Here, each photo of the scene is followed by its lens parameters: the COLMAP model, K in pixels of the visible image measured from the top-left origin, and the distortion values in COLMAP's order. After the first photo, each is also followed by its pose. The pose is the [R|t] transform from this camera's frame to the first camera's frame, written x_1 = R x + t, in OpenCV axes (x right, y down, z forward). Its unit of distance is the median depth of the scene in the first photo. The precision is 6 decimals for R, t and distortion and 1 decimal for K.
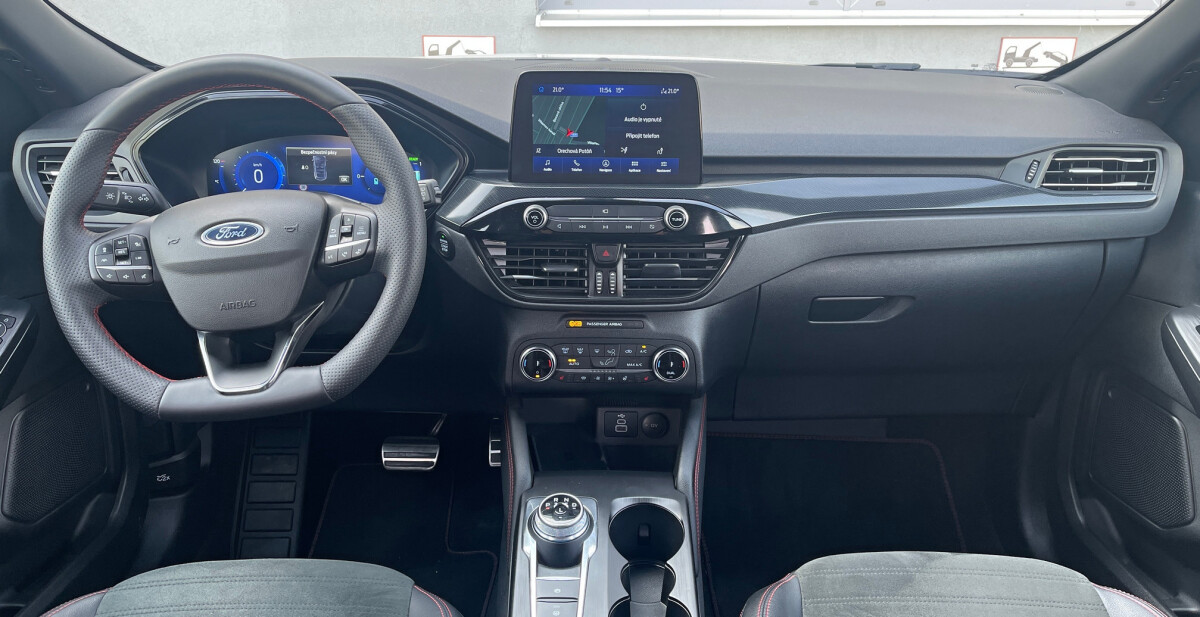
lens RADIAL K [[860.2, 0, 598.7], [0, 860.2, 267.7], [0, 0, 1]] dist [0.024378, -0.006488]
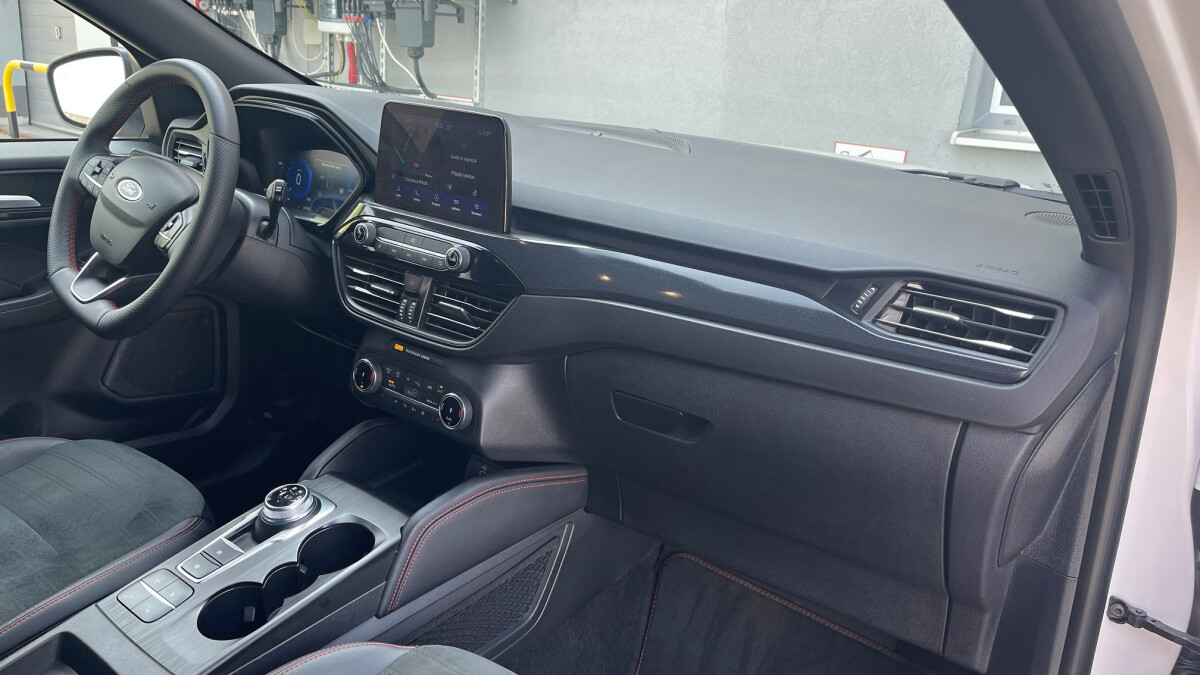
lens RADIAL K [[880.1, 0, 599.8], [0, 880.1, 339.7], [0, 0, 1]] dist [0.014886, -0.006645]
pose [[0.794749, 0.234032, -0.560002, 0.785821], [-0.266053, 0.963631, 0.025134, -0.036423], [0.545517, 0.129016, 0.828110, 0.259514]]
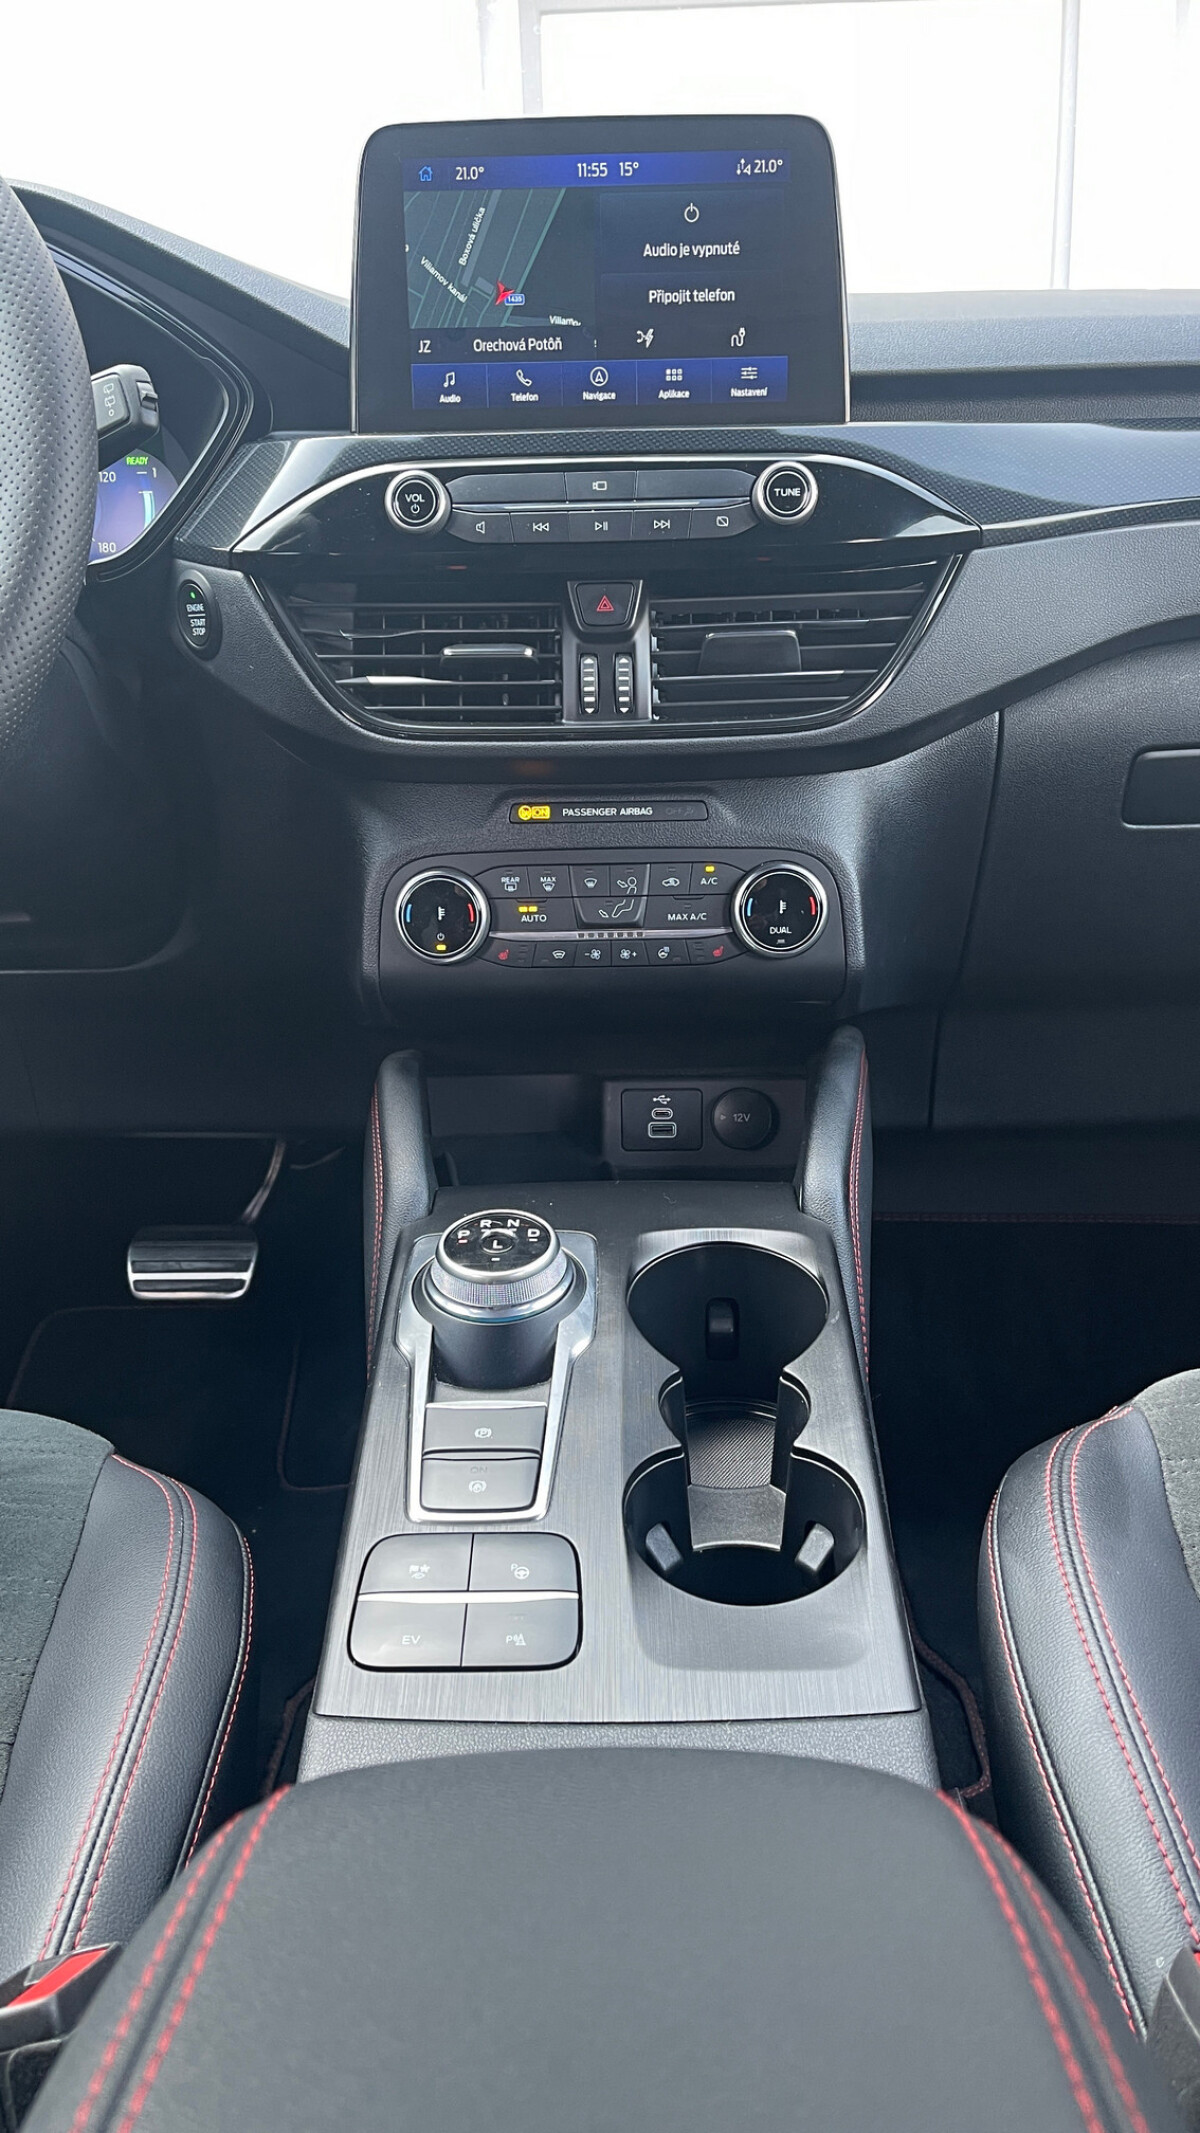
lens RADIAL K [[1564.3, 0, 597.8], [0, 1564.3, 1066.5], [0, 0, 1]] dist [0.014886, -0.006645]
pose [[0.999384, -0.024880, -0.024770, 0.017474], [0.024302, 0.999432, -0.023350, 0.205464], [0.025337, 0.022733, 0.999420, 0.298310]]
